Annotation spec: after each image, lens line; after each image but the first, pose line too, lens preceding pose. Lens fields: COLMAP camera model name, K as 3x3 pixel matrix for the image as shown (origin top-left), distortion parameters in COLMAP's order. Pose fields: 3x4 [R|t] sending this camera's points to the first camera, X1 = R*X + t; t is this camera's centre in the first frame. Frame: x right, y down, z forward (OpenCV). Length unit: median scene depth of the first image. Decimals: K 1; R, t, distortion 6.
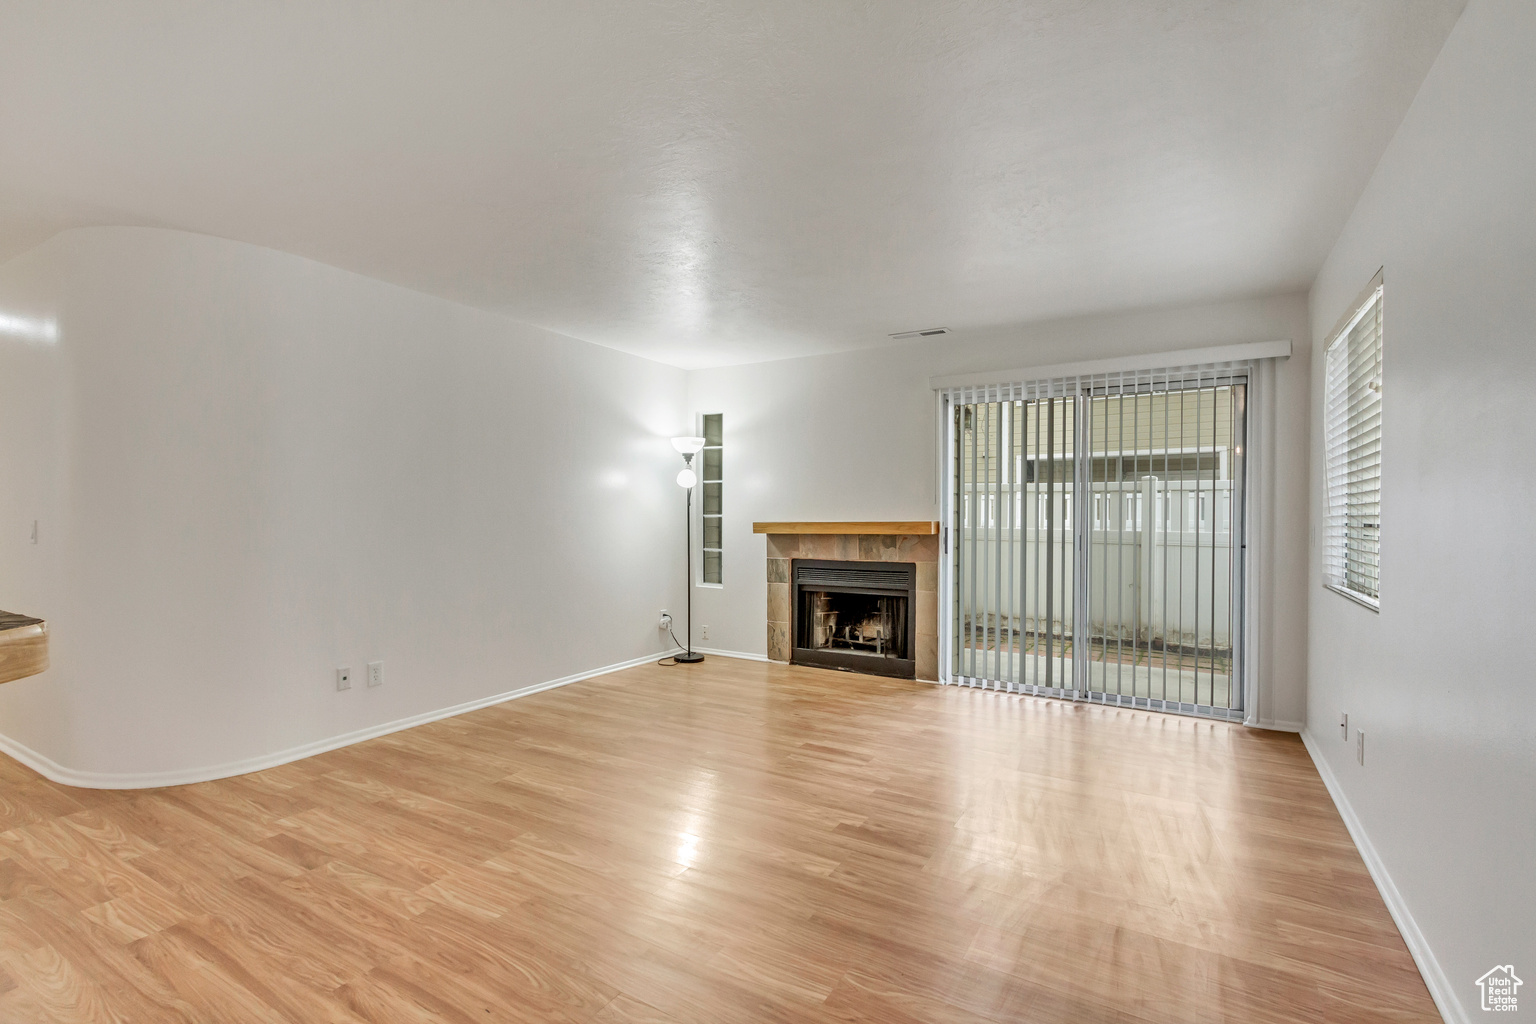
lens RADIAL K [[713.3, 0, 760.5], [0, 713.3, 515.9], [0, 0, 1]] dist [0.003259, 0.000488]
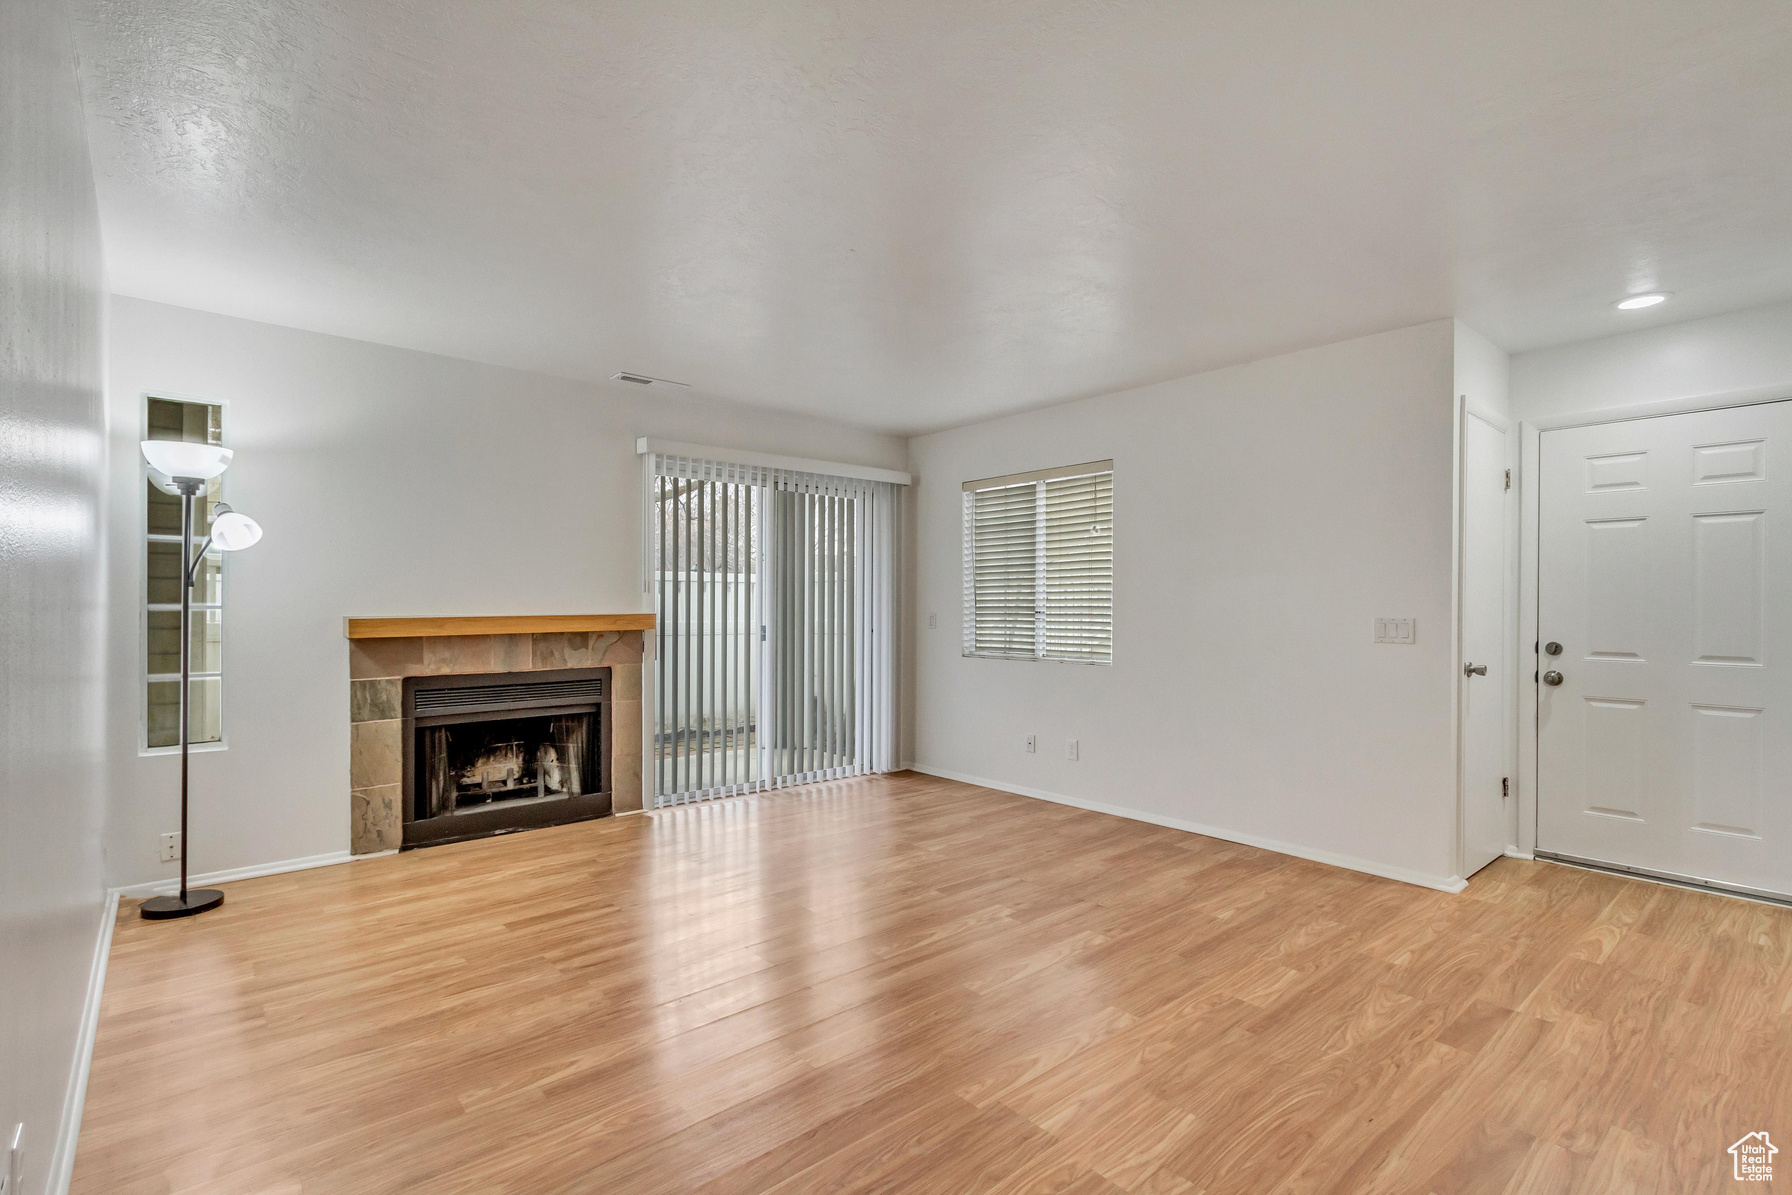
lens RADIAL K [[824.0, 0, 896.0], [0, 824.0, 597.5], [0, 0, 1]] dist [0.002311, 0.000412]
pose [[0.307798, 0.009059, 0.951409, -0.551188], [0.000546, 0.999953, -0.009698, -0.001163], [-0.951451, 0.003505, 0.307779, 0.423226]]
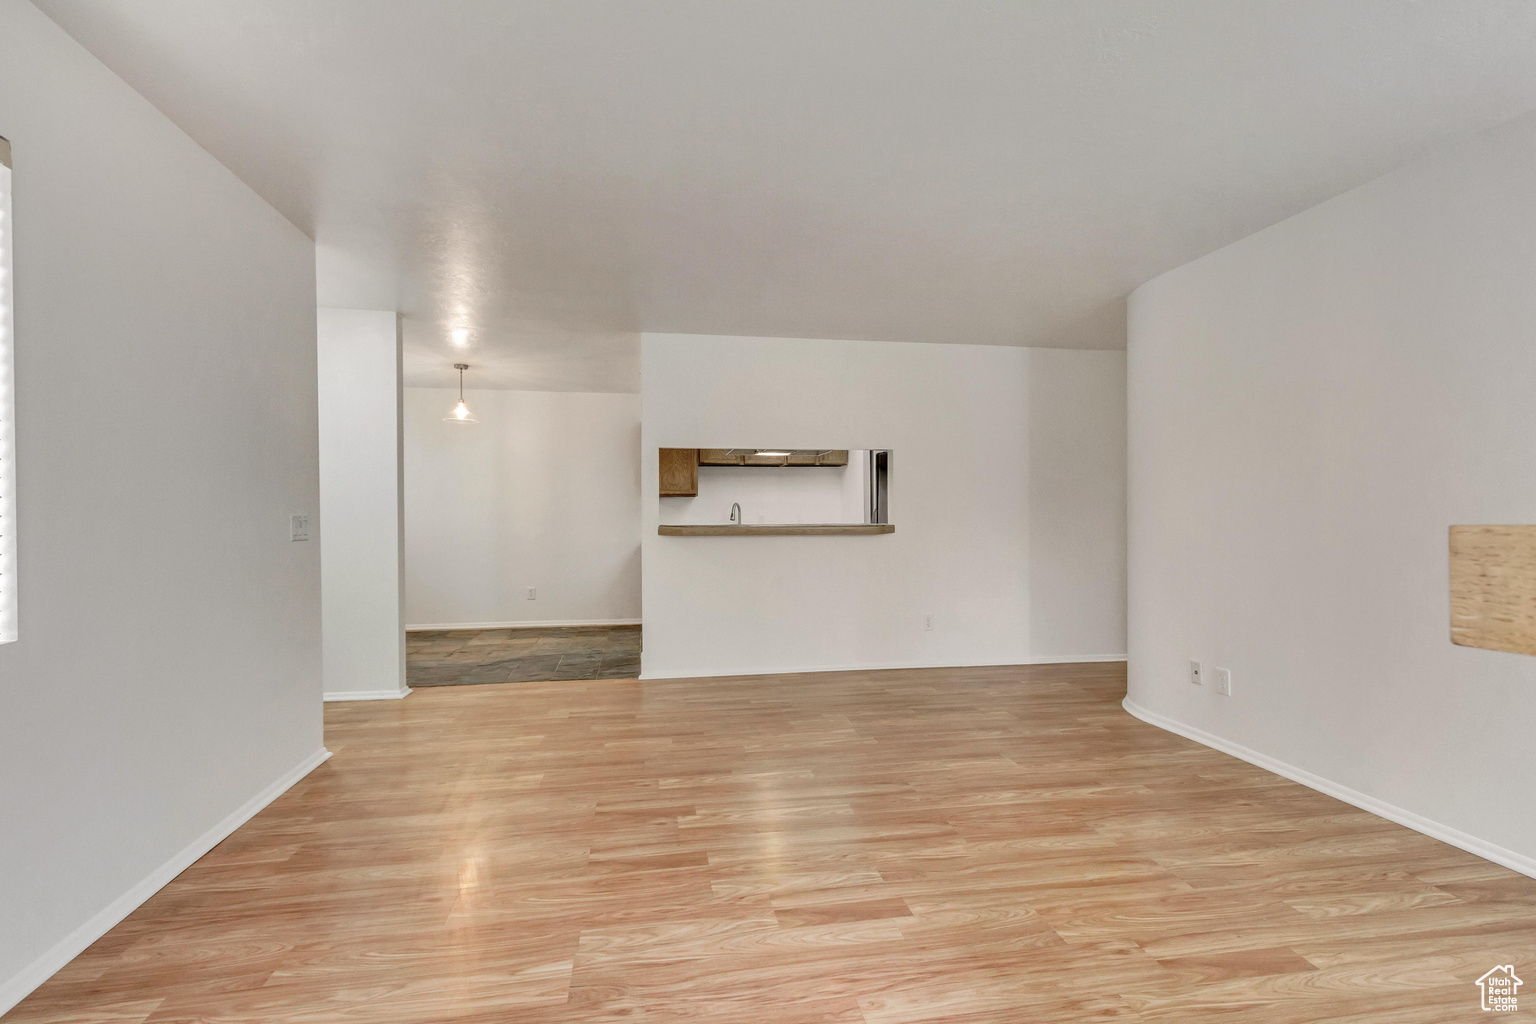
lens RADIAL K [[713.3, 0, 760.5], [0, 713.3, 515.9], [0, 0, 1]] dist [0.003259, 0.000488]
pose [[-0.757010, 0.001089, -0.653403, 0.368629], [-0.002224, 0.999989, 0.004245, 0.006535], [0.653400, 0.004667, -0.756998, 0.964791]]
